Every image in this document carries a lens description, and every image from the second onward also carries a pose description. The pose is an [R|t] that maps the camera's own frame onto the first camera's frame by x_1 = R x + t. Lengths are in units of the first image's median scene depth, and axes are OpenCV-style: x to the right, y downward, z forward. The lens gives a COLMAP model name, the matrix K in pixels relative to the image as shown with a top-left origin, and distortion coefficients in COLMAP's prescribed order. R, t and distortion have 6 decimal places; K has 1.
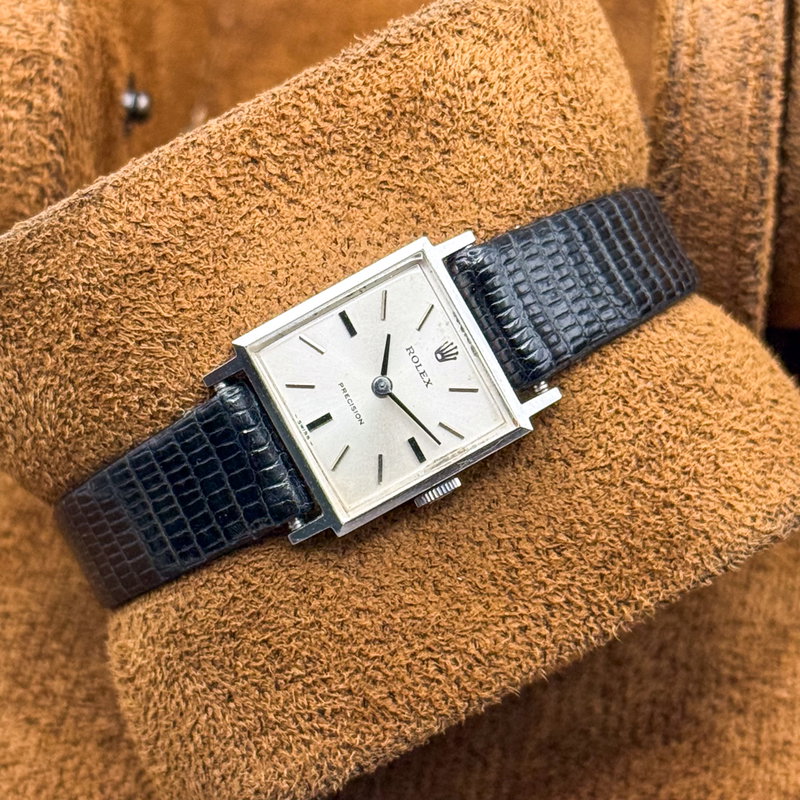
lens RADIAL K [[2856.0, 0, 400.0], [0, 2856.0, 400.0], [0, 0, 1]] dist [-0.033267, -0.062179]
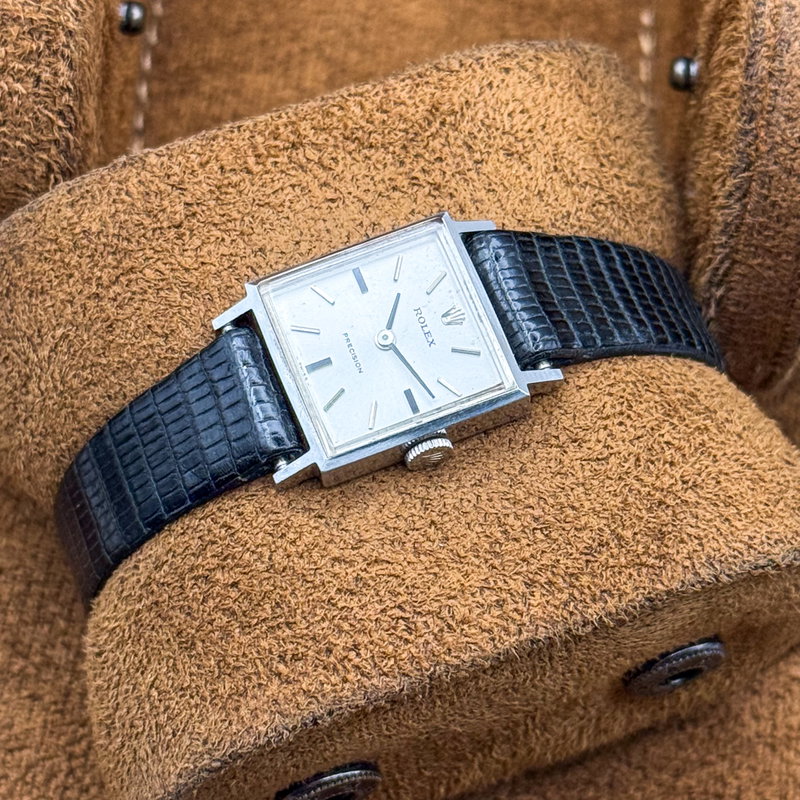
lens RADIAL K [[2856.0, 0, 400.0], [0, 2856.0, 400.0], [0, 0, 1]] dist [-0.033267, -0.062179]
pose [[0.990229, 0.096580, -0.100594, 0.100348], [-0.127485, 0.919315, -0.372299, 0.382270], [0.056521, 0.381486, 0.922645, 0.078250]]
